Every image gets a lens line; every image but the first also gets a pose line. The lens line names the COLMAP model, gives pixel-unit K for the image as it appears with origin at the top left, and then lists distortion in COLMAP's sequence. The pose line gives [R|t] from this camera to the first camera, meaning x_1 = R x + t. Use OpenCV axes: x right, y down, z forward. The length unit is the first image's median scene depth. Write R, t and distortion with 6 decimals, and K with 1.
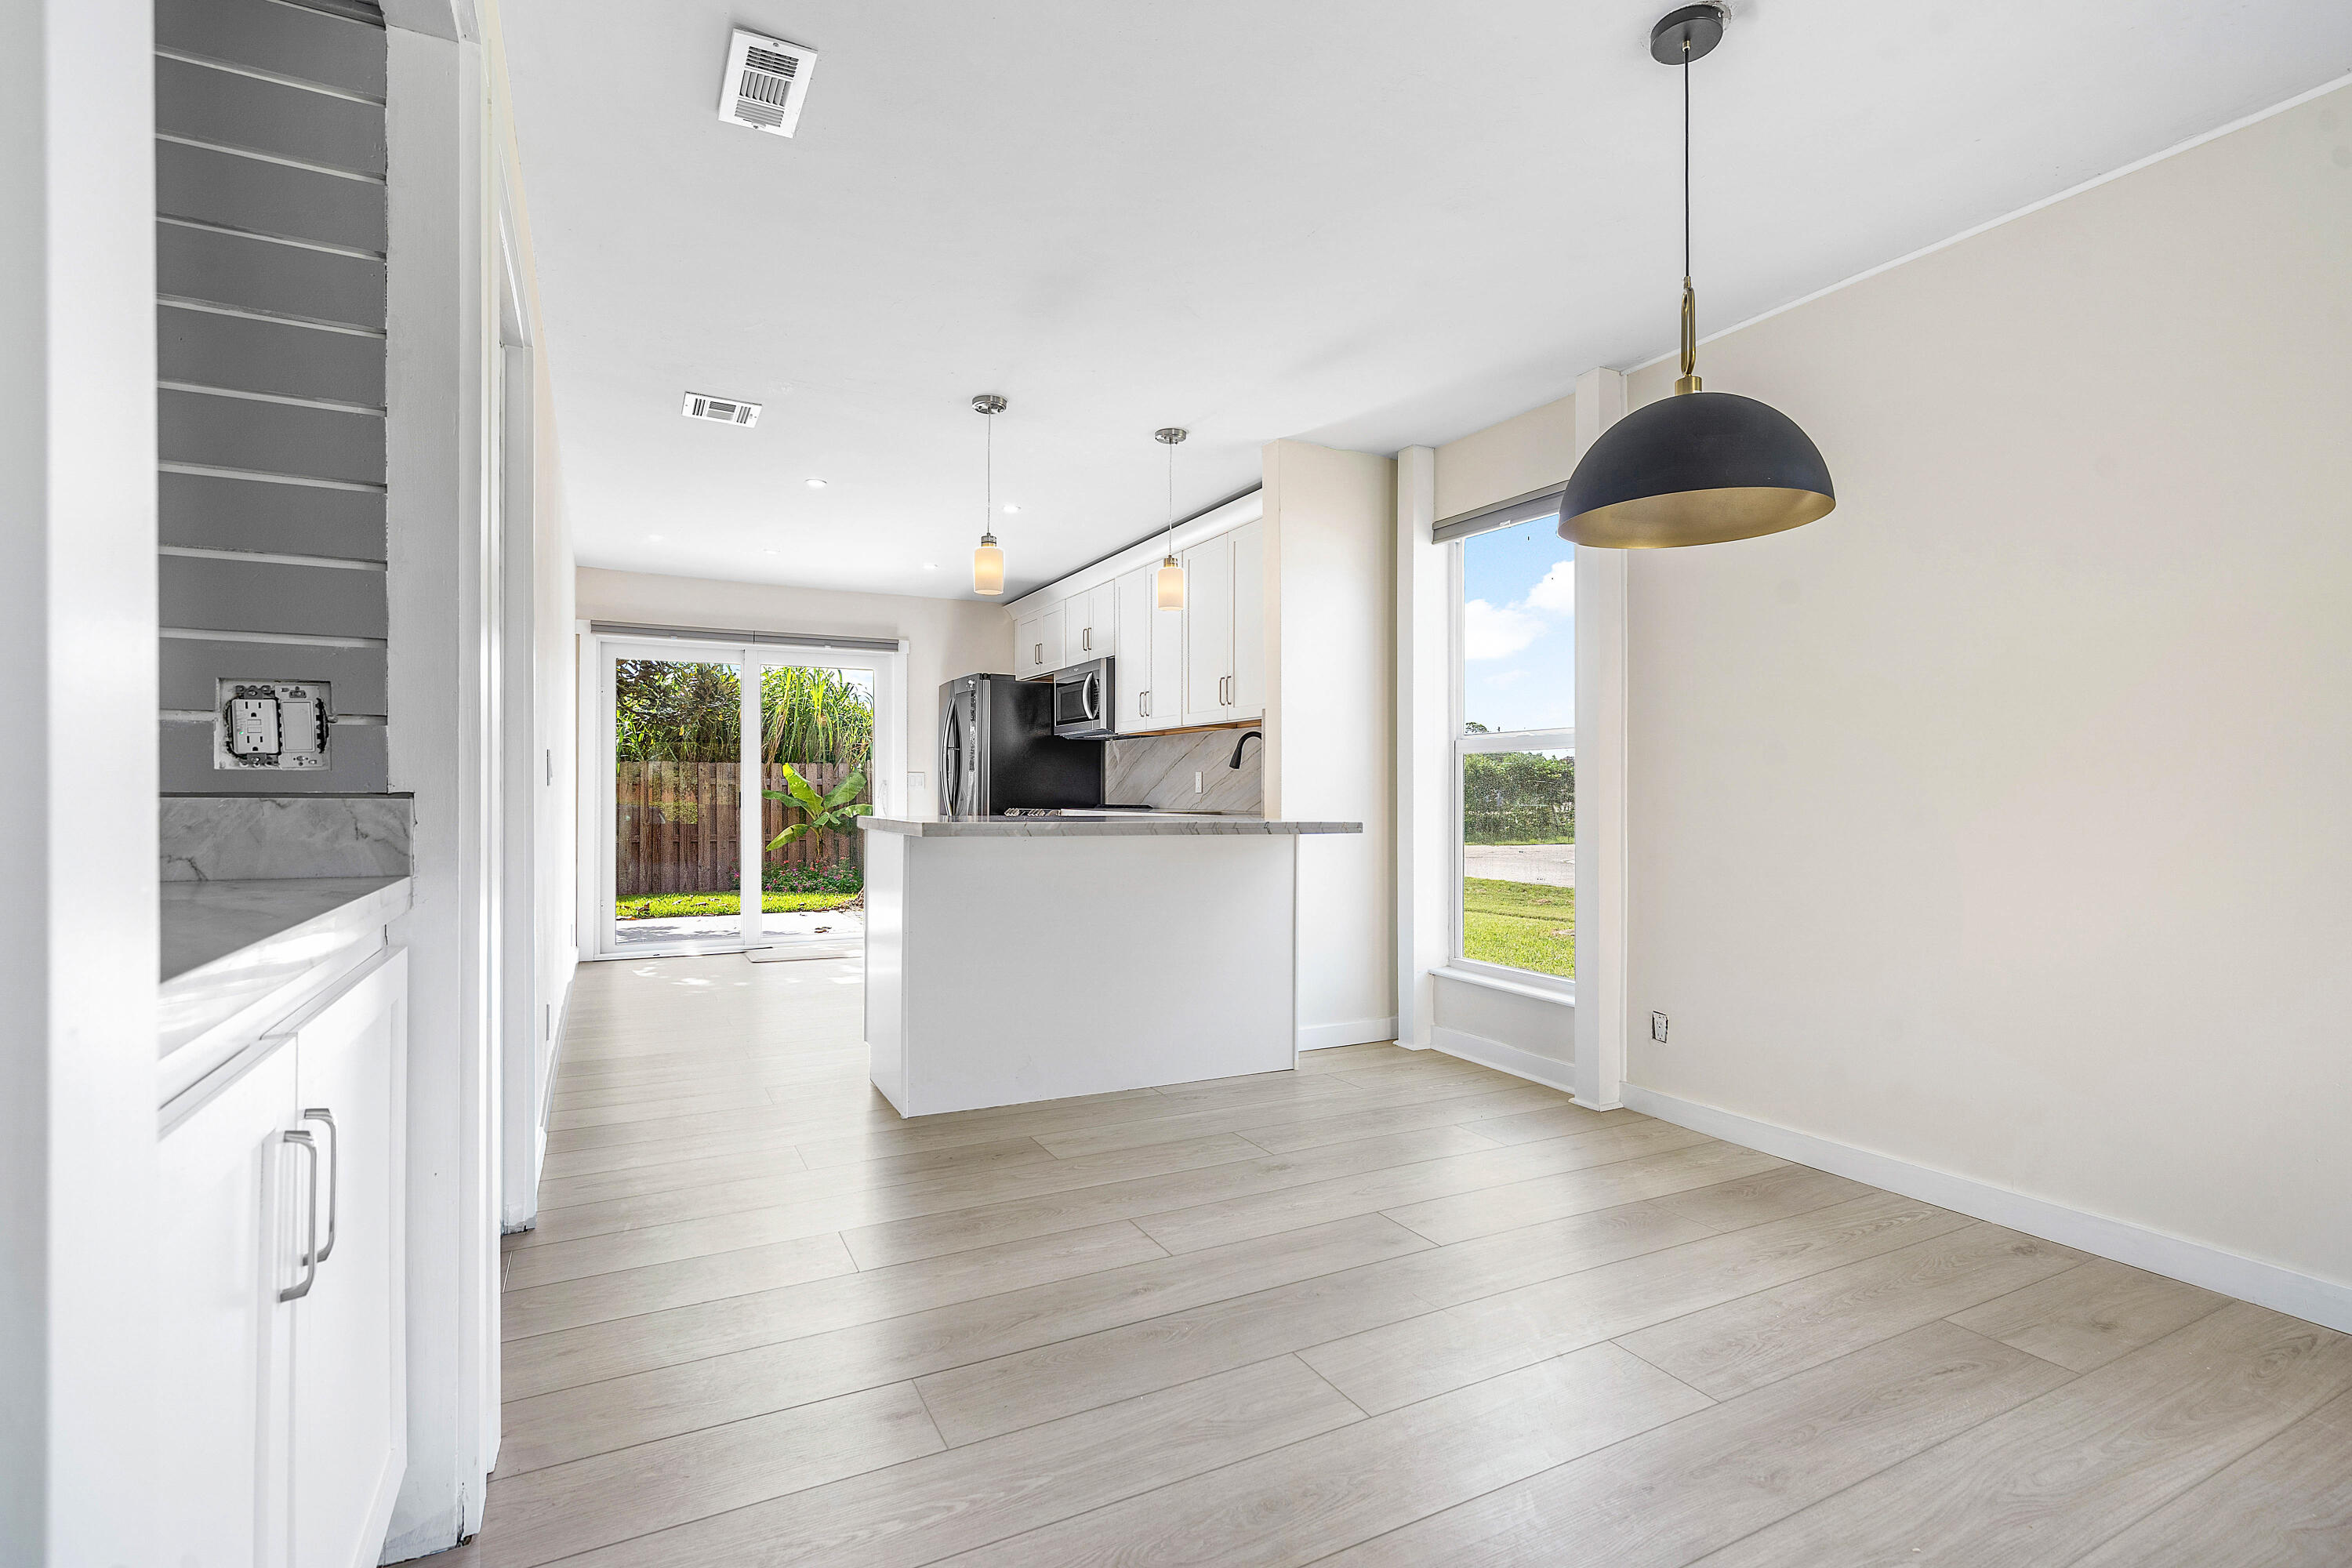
lens RADIAL K [[1102.2, 0, 1146.5], [0, 1102.2, 789.2], [0, 0, 1]] dist [-0.004533, 0.002449]
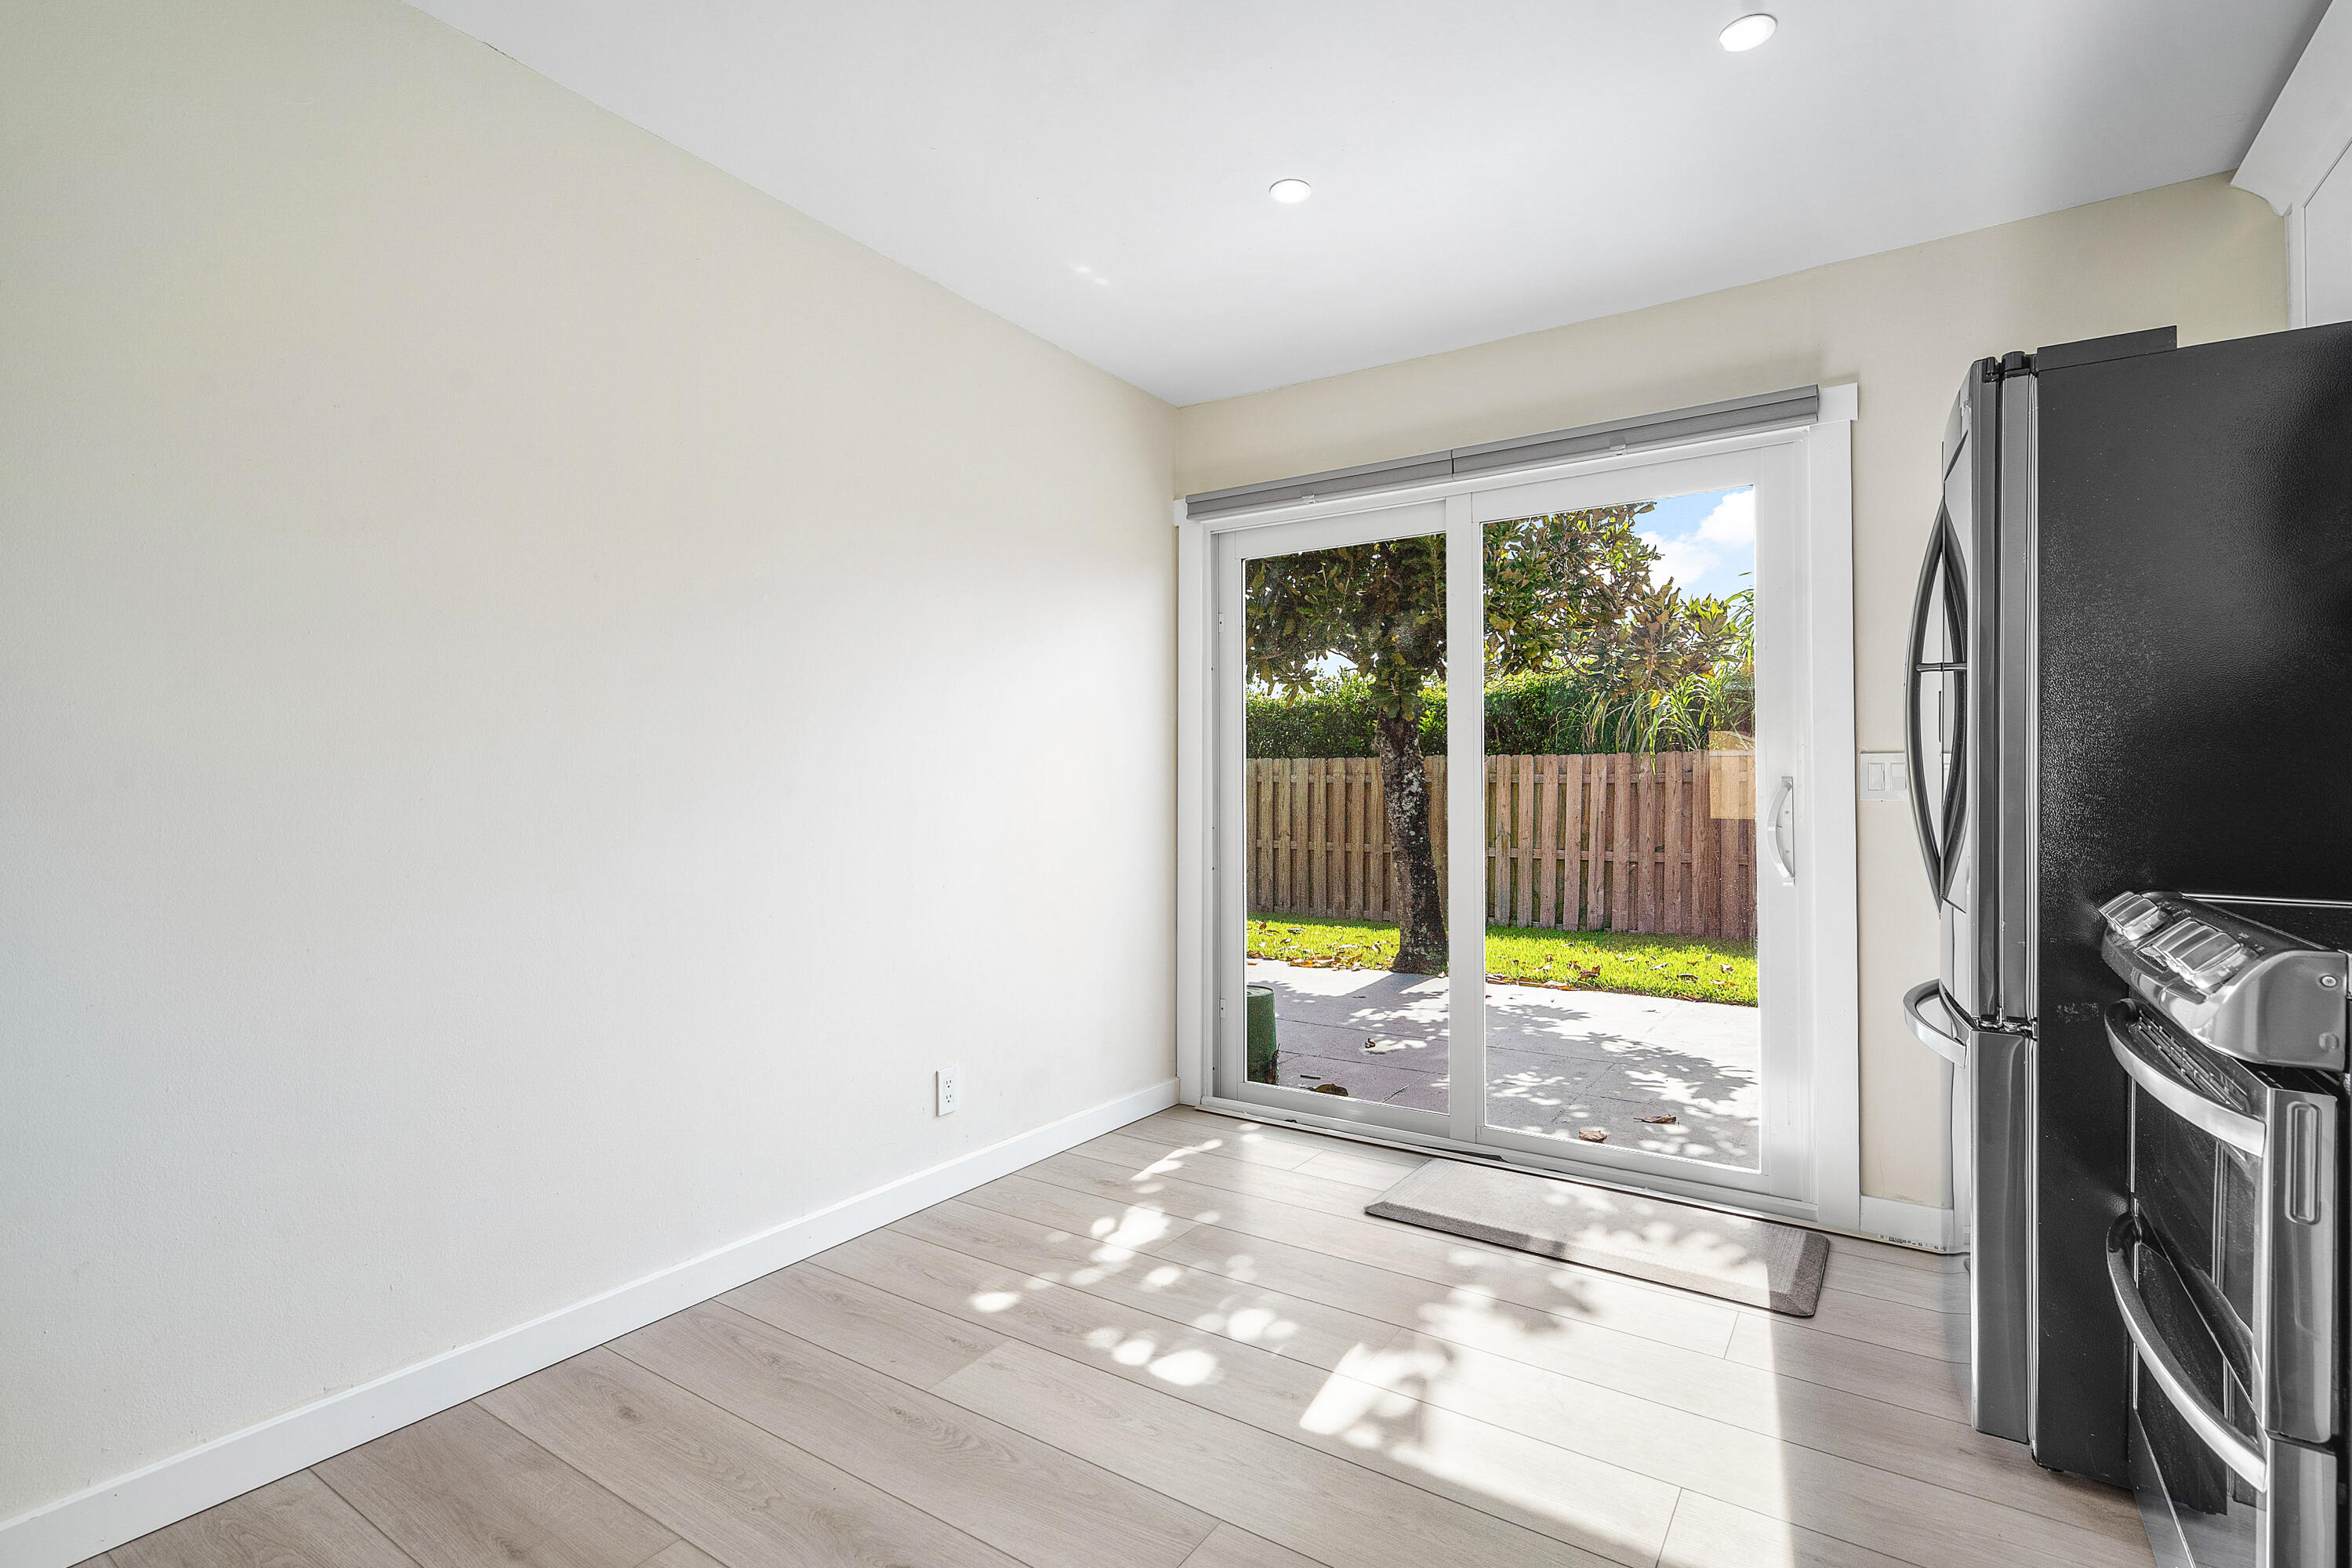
lens RADIAL K [[1102.2, 0, 1183.6], [0, 1102.2, 790.3], [0, 0, 1]] dist [-0.004533, 0.002449]
pose [[0.509483, -0.001561, -0.860479, -0.021981], [0.004551, 0.999989, 0.000880, -0.003915], [0.860468, -0.004365, 0.509485, 0.696462]]
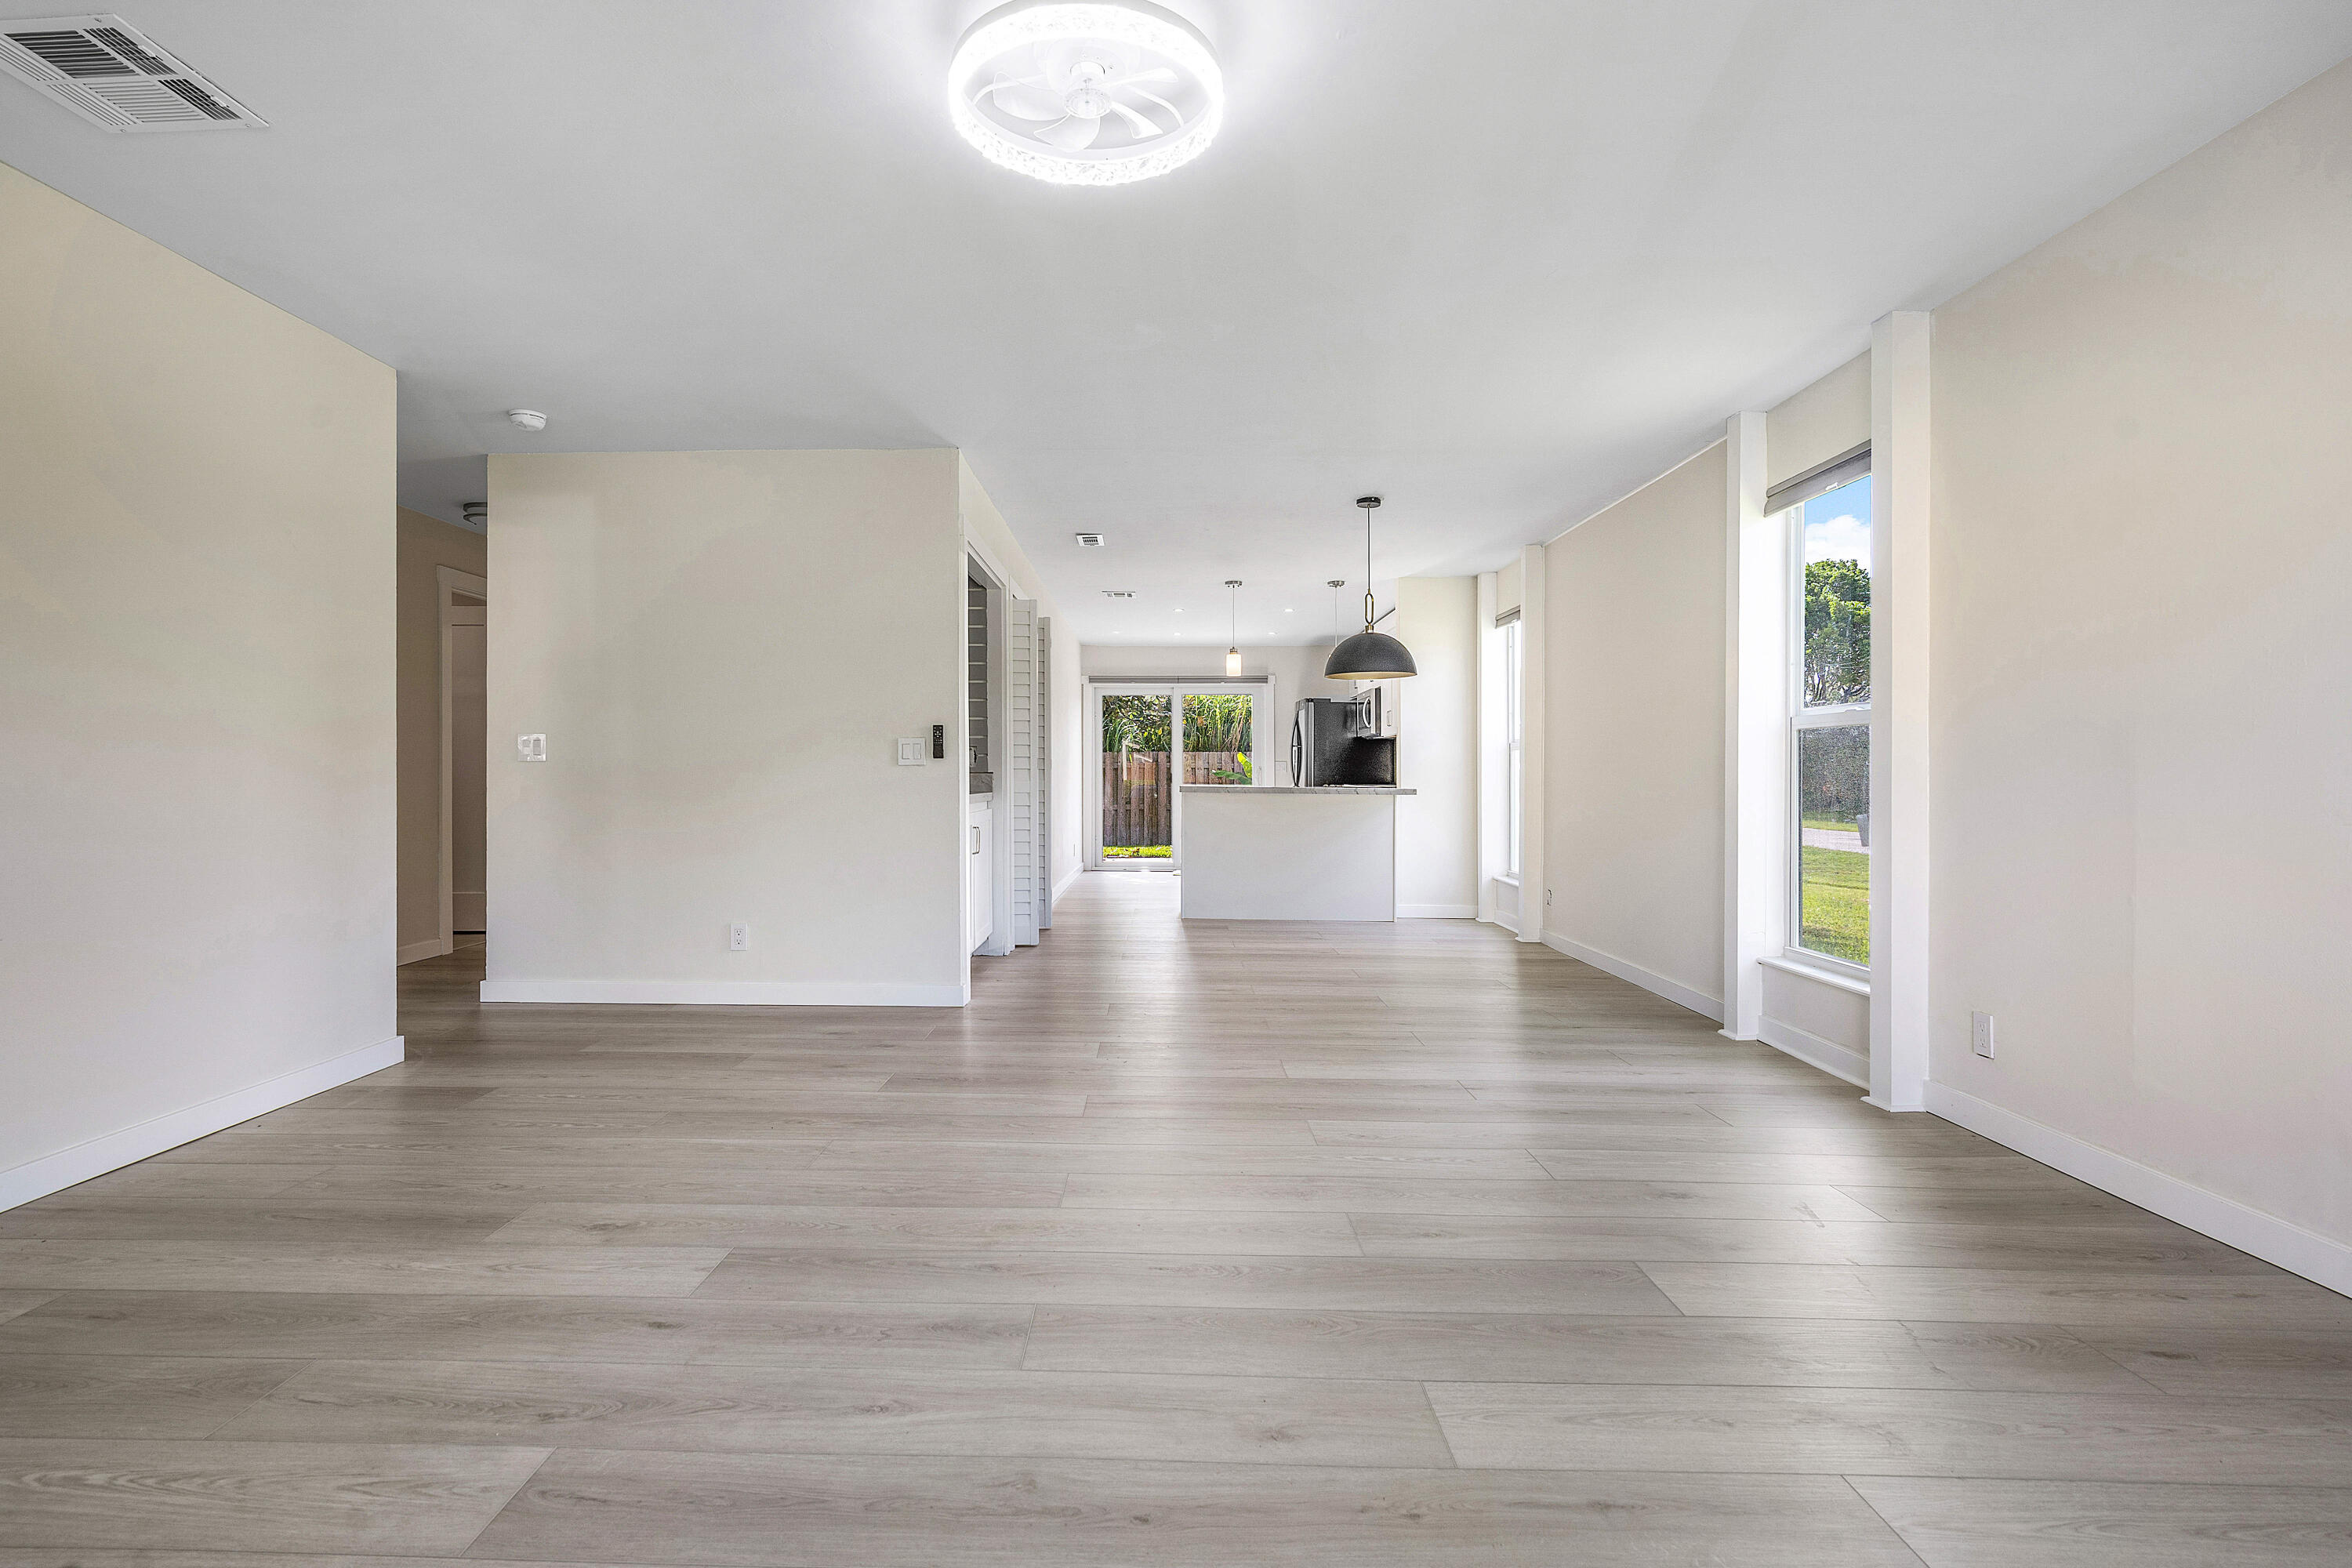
lens RADIAL K [[1102.2, 0, 1147.6], [0, 1102.2, 790.4], [0, 0, 1]] dist [-0.004533, 0.002449]
pose [[0.892564, 0.006819, -0.450870, 0.354303], [0.000463, 0.999871, 0.016039, 0.000684], [0.450921, -0.014525, 0.892446, -0.501990]]
